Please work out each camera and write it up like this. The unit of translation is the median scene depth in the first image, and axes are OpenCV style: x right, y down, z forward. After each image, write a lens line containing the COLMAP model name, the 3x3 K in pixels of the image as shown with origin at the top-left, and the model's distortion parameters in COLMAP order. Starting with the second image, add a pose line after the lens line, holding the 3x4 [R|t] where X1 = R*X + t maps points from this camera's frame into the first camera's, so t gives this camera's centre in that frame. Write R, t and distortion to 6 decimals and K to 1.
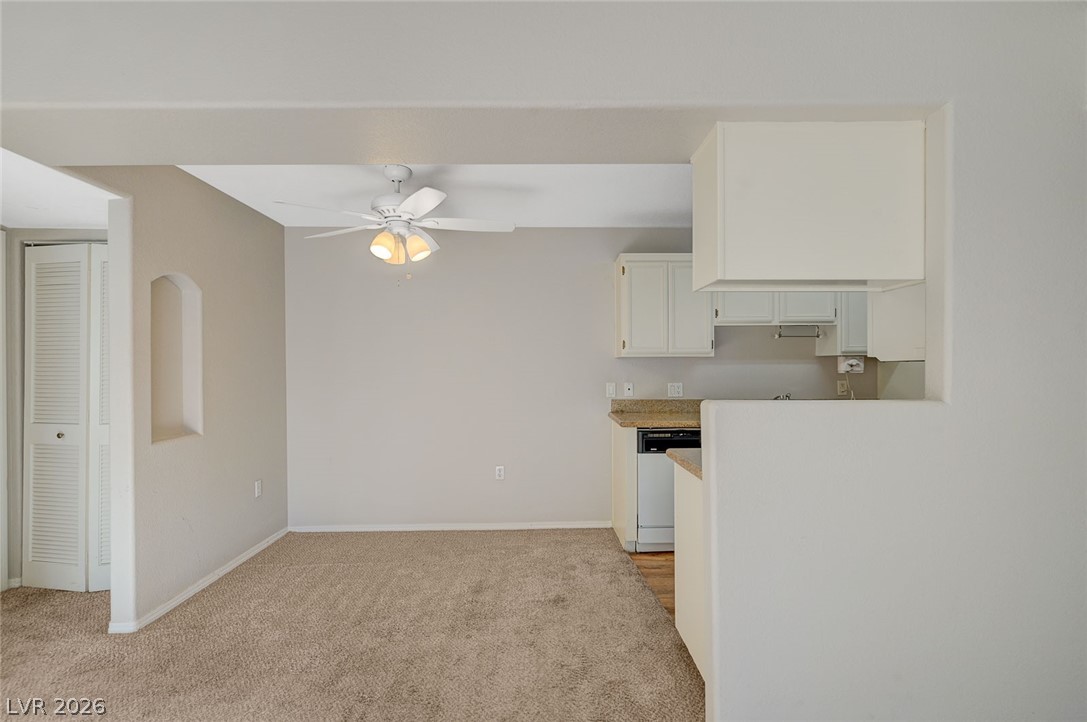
lens RADIAL K [[531.5, 0, 547.8], [0, 531.5, 371.0], [0, 0, 1]] dist [-0.000438, 0.000065]
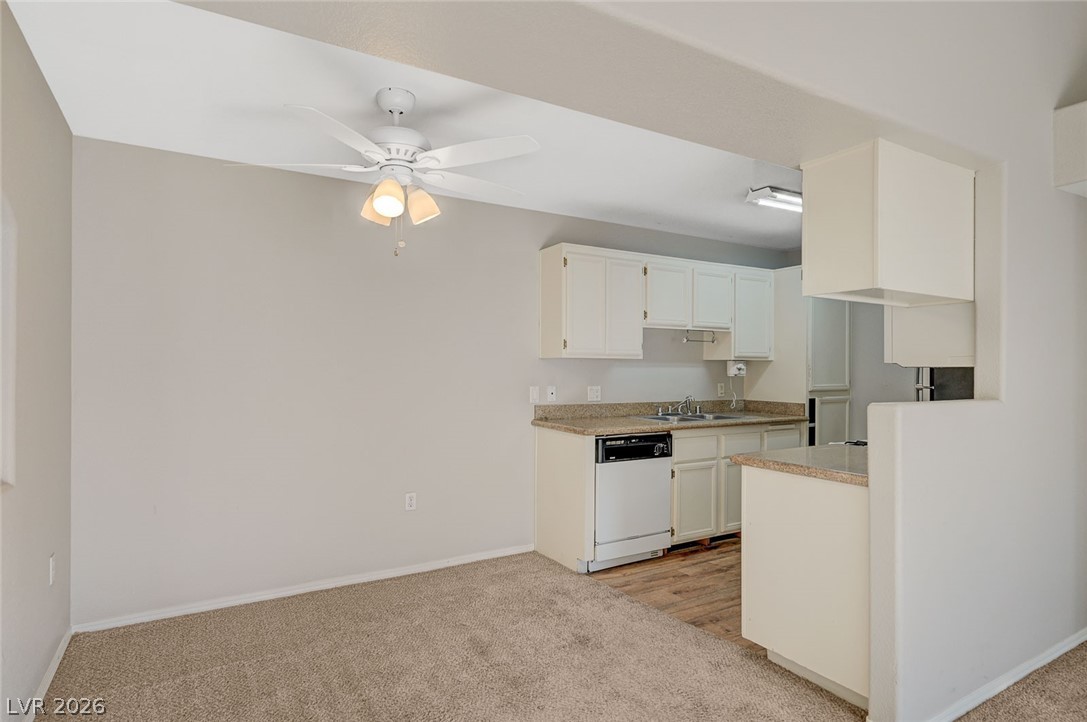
lens RADIAL K [[590.4, 0, 547.7], [0, 590.4, 367.6], [0, 0, 1]] dist [-0.001713, 0.000366]
pose [[0.865570, 0.009593, 0.500696, -0.382595], [-0.005655, 0.999940, -0.009383, -0.000240], [-0.500756, 0.005290, 0.865573, 0.149264]]
